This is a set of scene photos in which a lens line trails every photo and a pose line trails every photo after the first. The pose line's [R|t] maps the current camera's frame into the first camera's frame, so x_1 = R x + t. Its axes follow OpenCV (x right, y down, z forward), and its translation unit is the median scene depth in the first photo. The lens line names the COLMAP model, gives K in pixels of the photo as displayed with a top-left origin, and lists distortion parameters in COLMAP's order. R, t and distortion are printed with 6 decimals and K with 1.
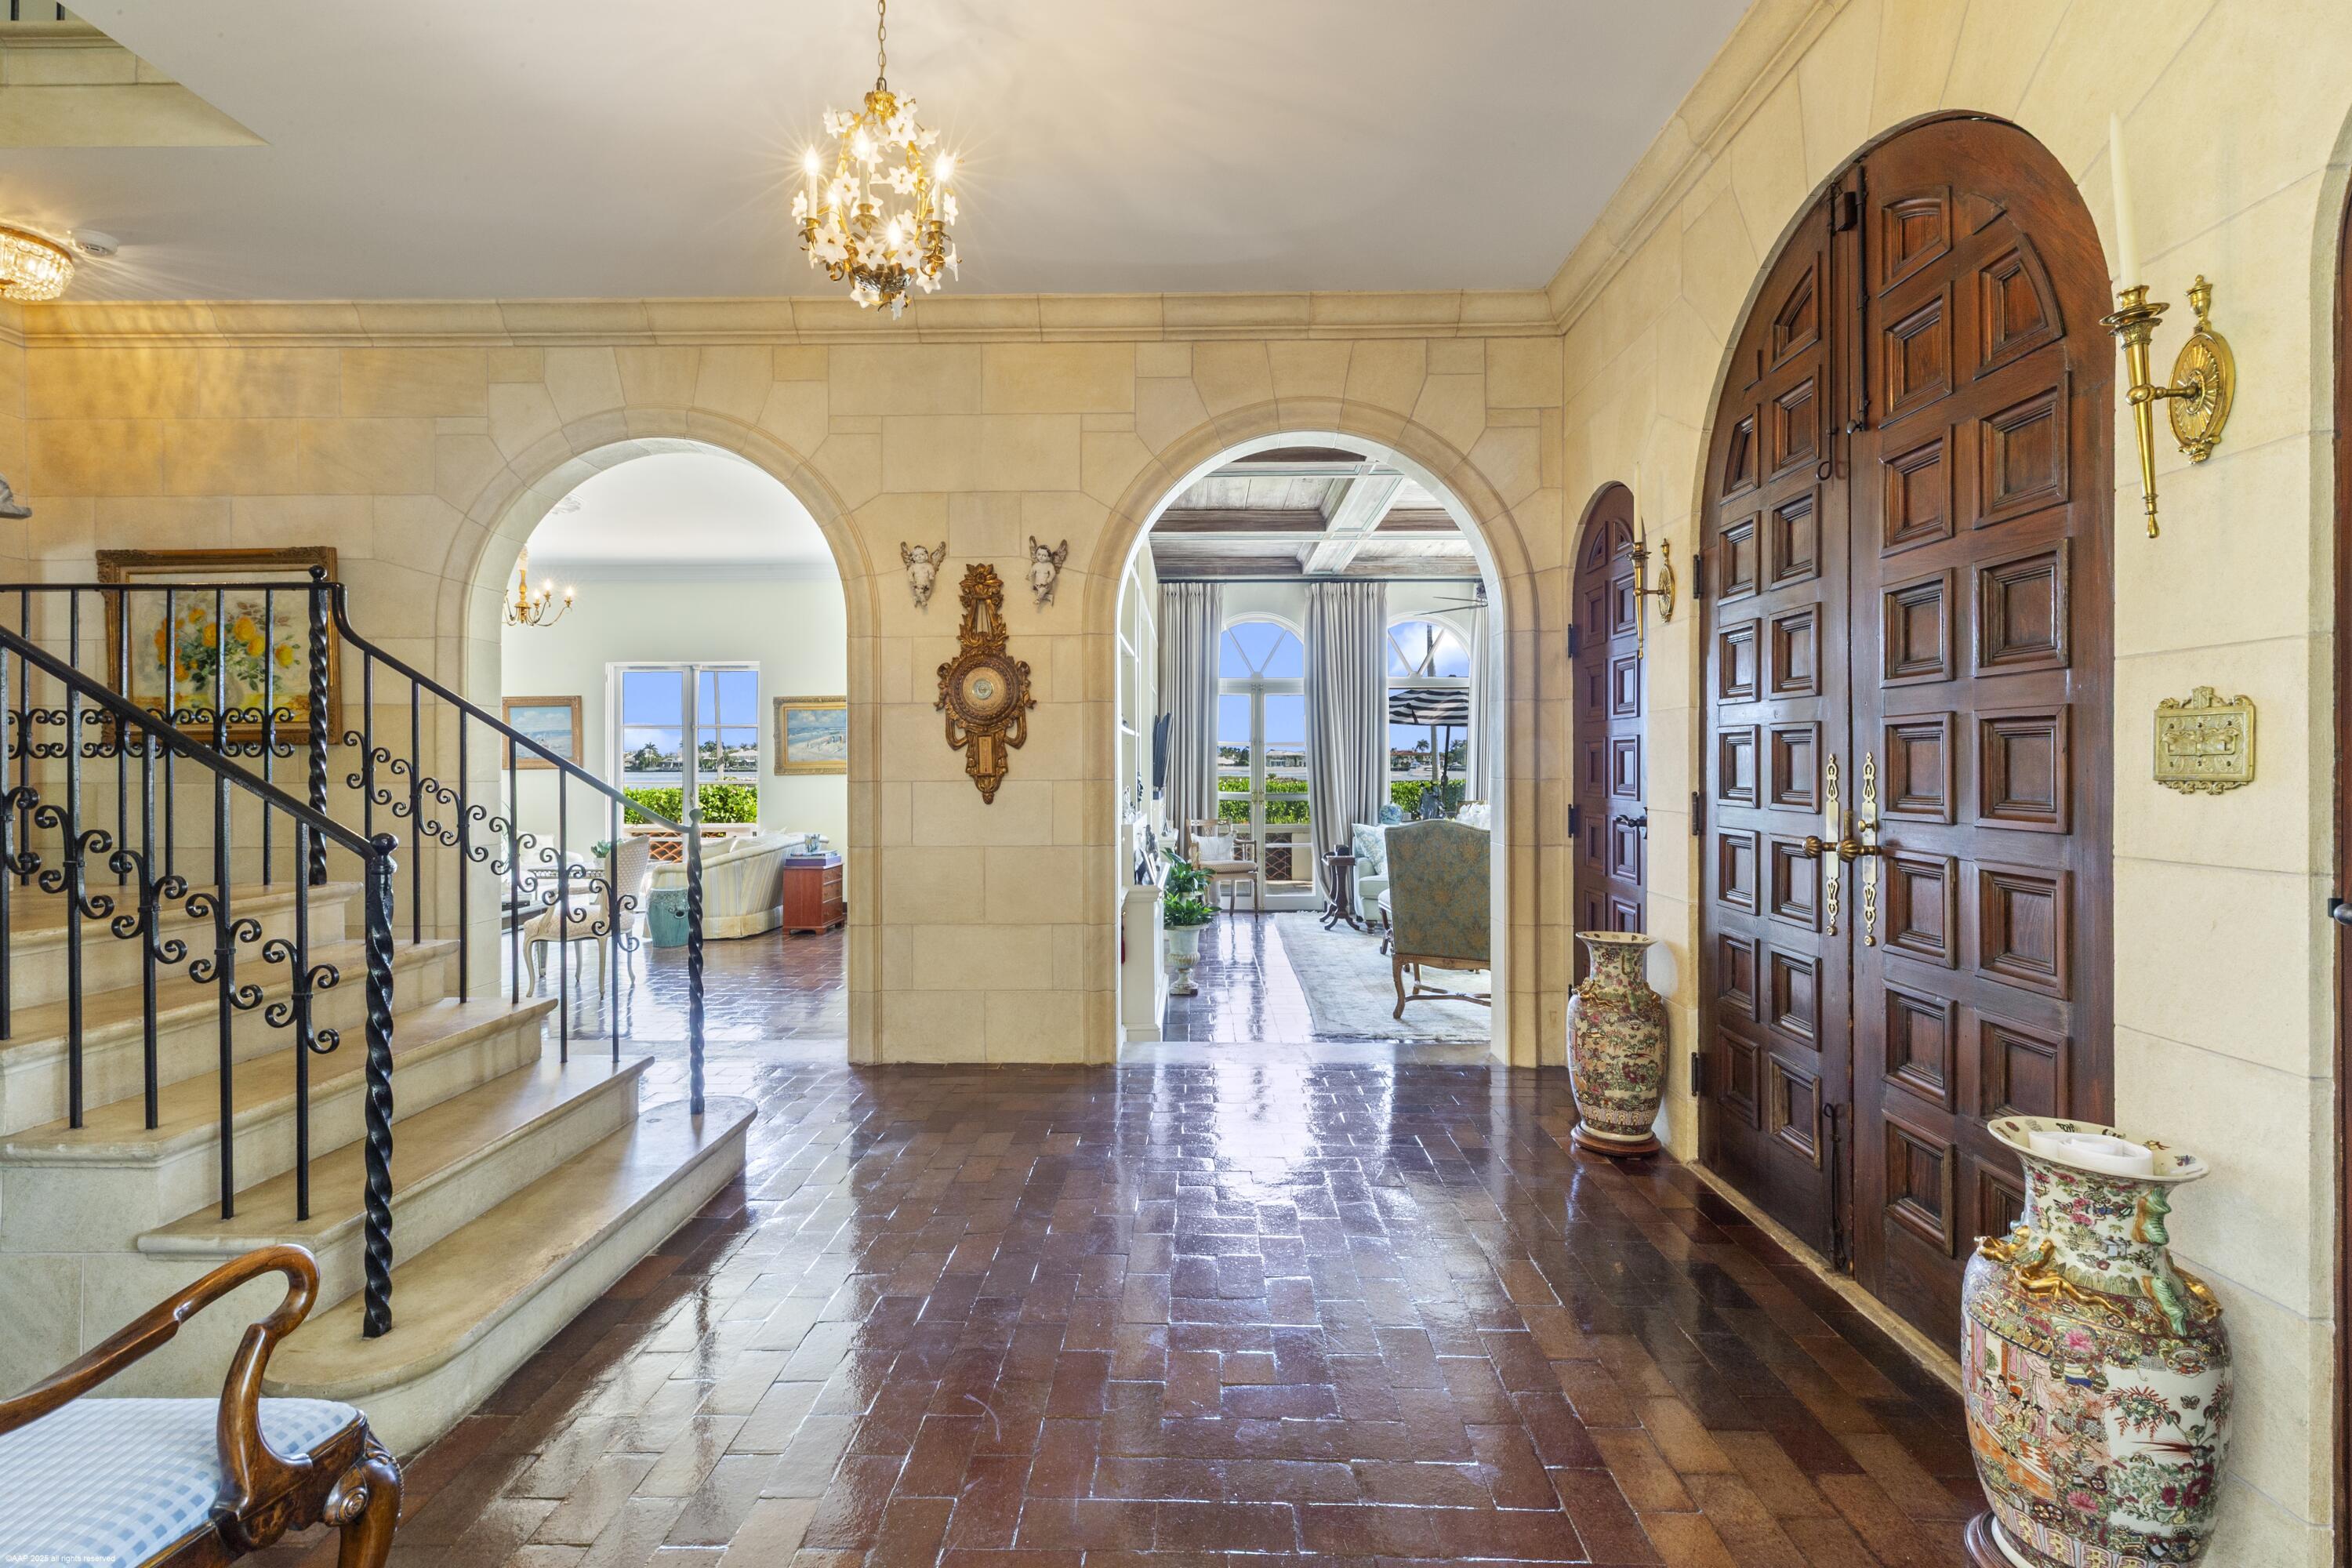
lens RADIAL K [[1071.8, 0, 1180.9], [0, 1071.8, 766.6], [0, 0, 1]] dist [-0.000098, 0.000083]
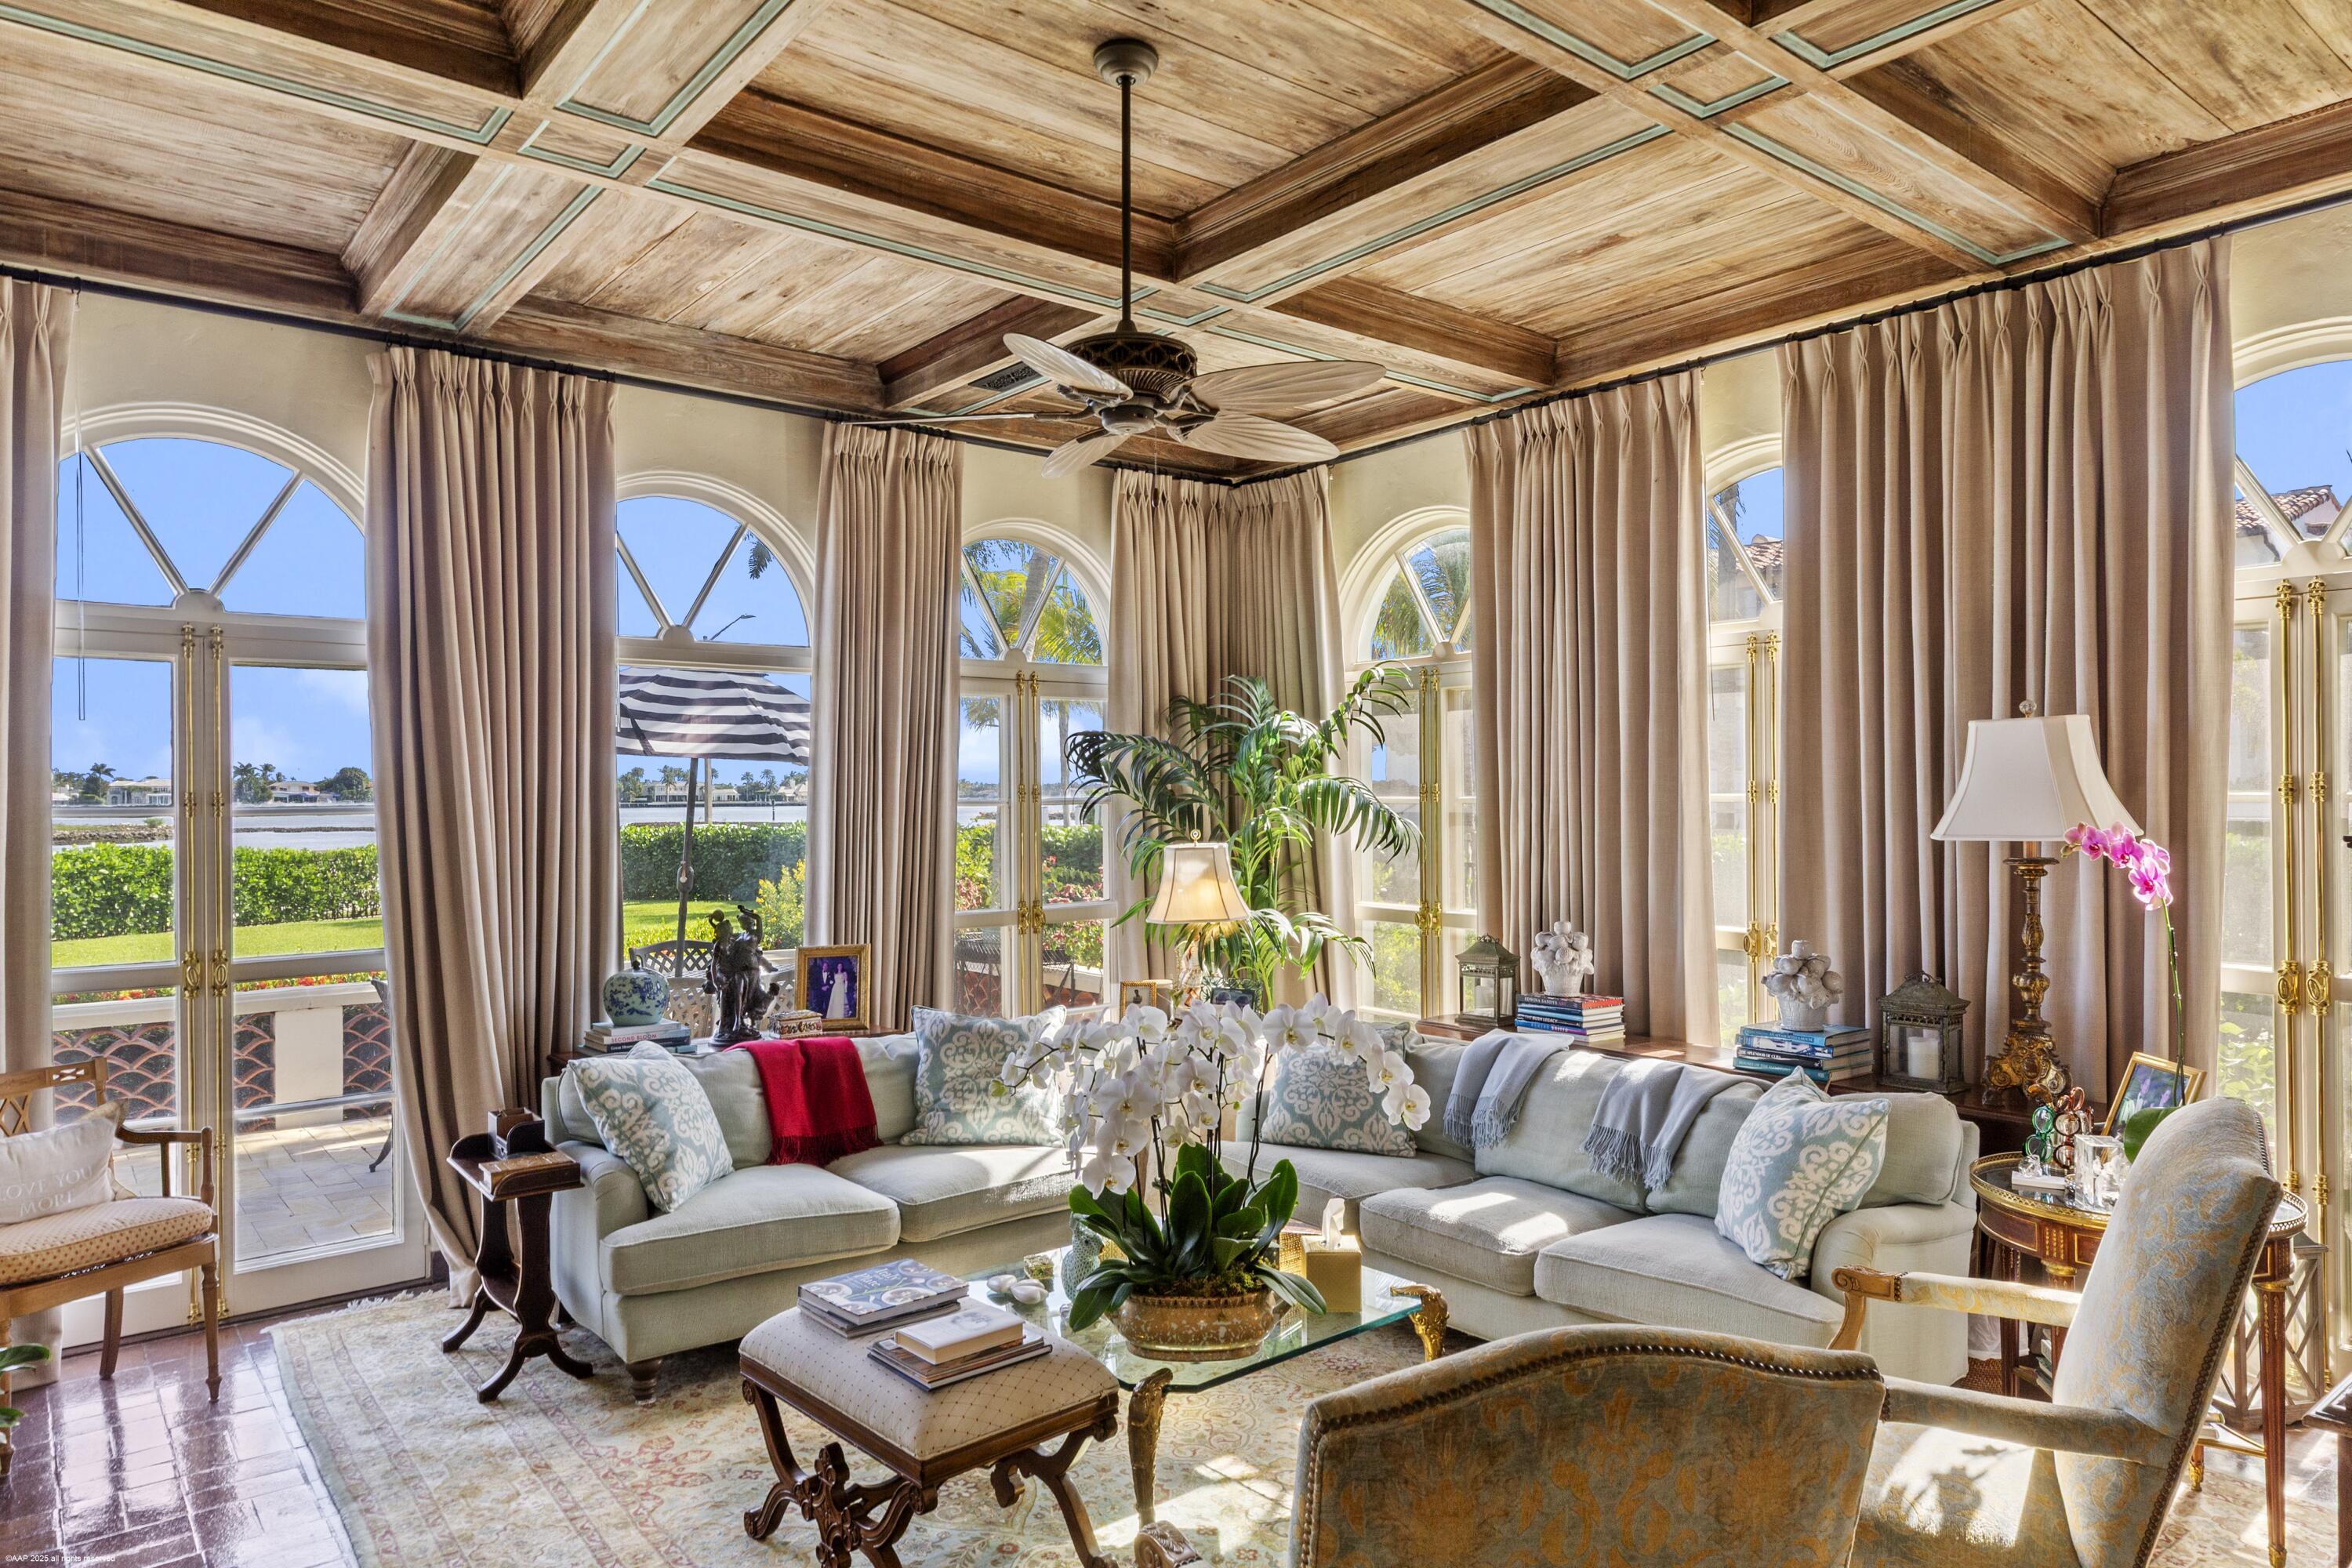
lens RADIAL K [[1453.6, 0, 1180.8], [0, 1453.6, 791.6], [0, 0, 1]] dist [0.003123, 0.000206]
pose [[0.765465, -0.002518, 0.643473, 0.014819], [0.007113, 0.999964, -0.004548, -0.023473], [-0.643439, 0.008058, 0.765455, 0.480706]]
